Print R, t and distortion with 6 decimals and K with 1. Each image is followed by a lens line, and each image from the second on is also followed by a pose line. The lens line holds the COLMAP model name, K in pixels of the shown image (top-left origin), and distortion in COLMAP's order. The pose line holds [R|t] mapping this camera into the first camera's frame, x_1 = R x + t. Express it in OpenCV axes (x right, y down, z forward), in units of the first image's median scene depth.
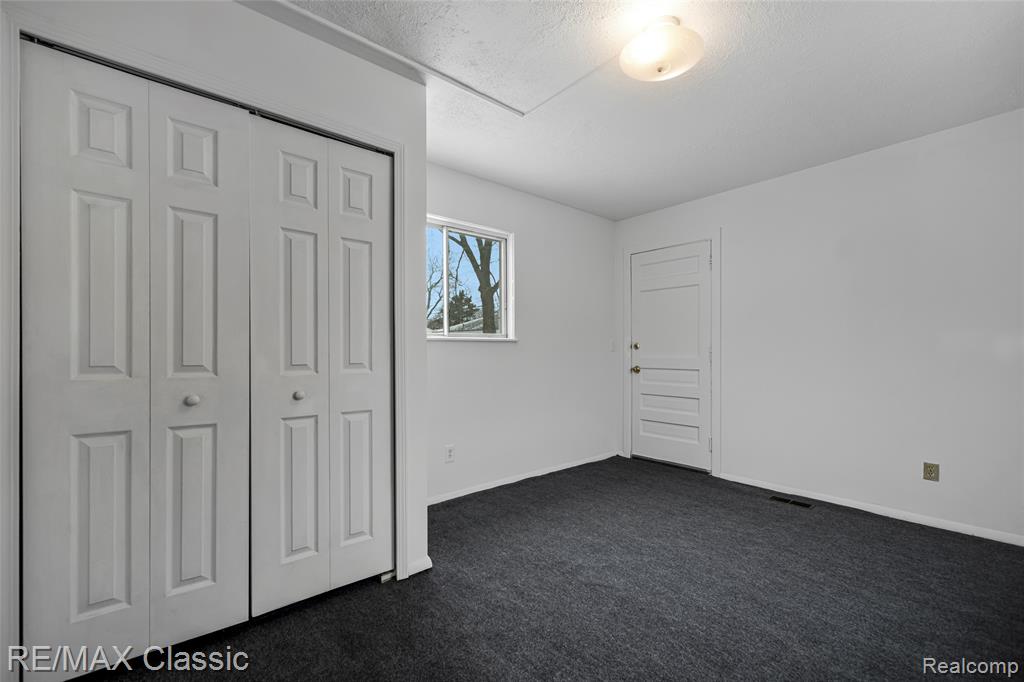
lens RADIAL K [[429.2, 0, 513.3], [0, 429.2, 367.2], [0, 0, 1]] dist [0.000946, 0.000207]
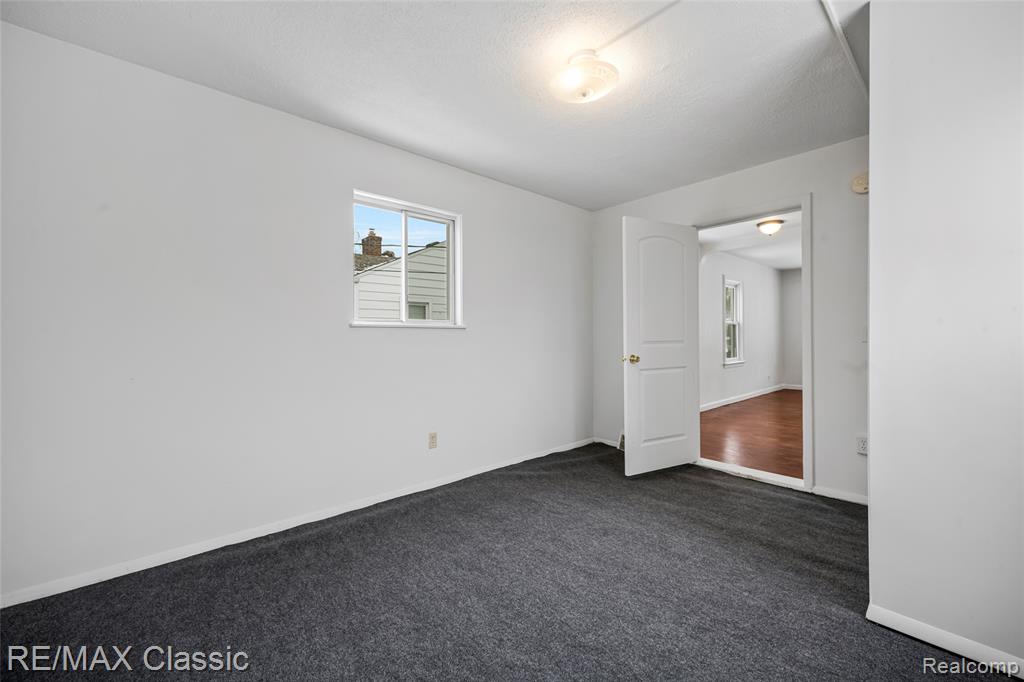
lens RADIAL K [[422.4, 0, 509.2], [0, 422.4, 336.8], [0, 0, 1]] dist [-0.002748, -0.000122]
pose [[-0.999955, 0.005573, 0.007735, 0.392052], [0.005851, 0.999320, 0.036411, -0.061052], [-0.007527, 0.036455, -0.999307, 1.536205]]
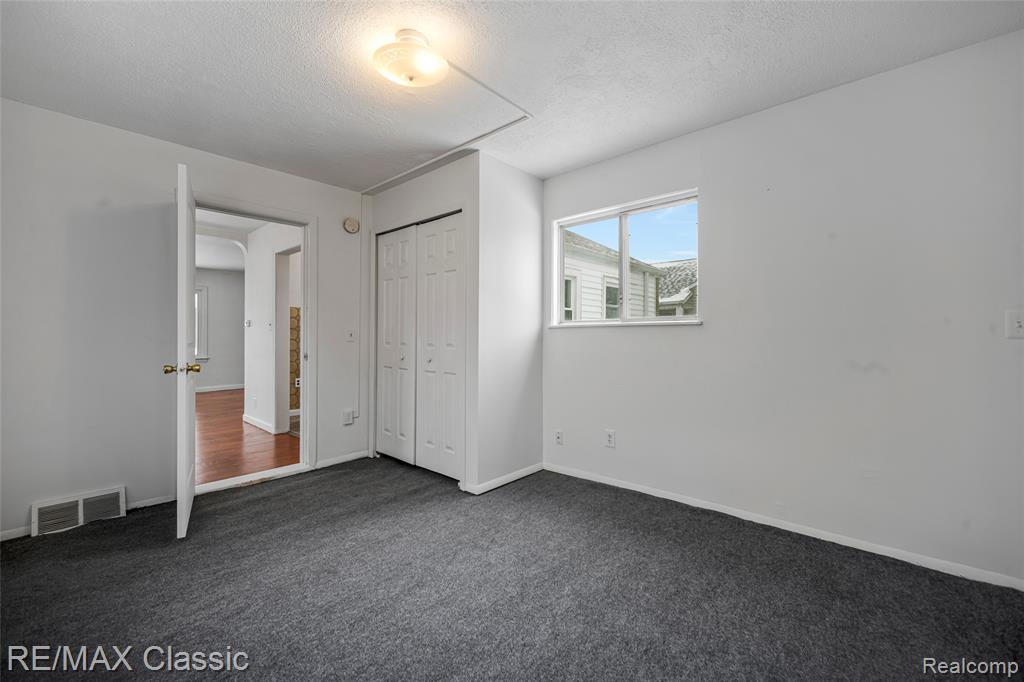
lens RADIAL K [[422.4, 0, 509.2], [0, 422.4, 336.8], [0, 0, 1]] dist [-0.002748, -0.000122]
pose [[0.128746, 0.002614, -0.991674, 1.020373], [-0.035903, 0.999353, -0.002027, -0.033125], [0.991027, 0.035865, 0.128757, 0.804329]]
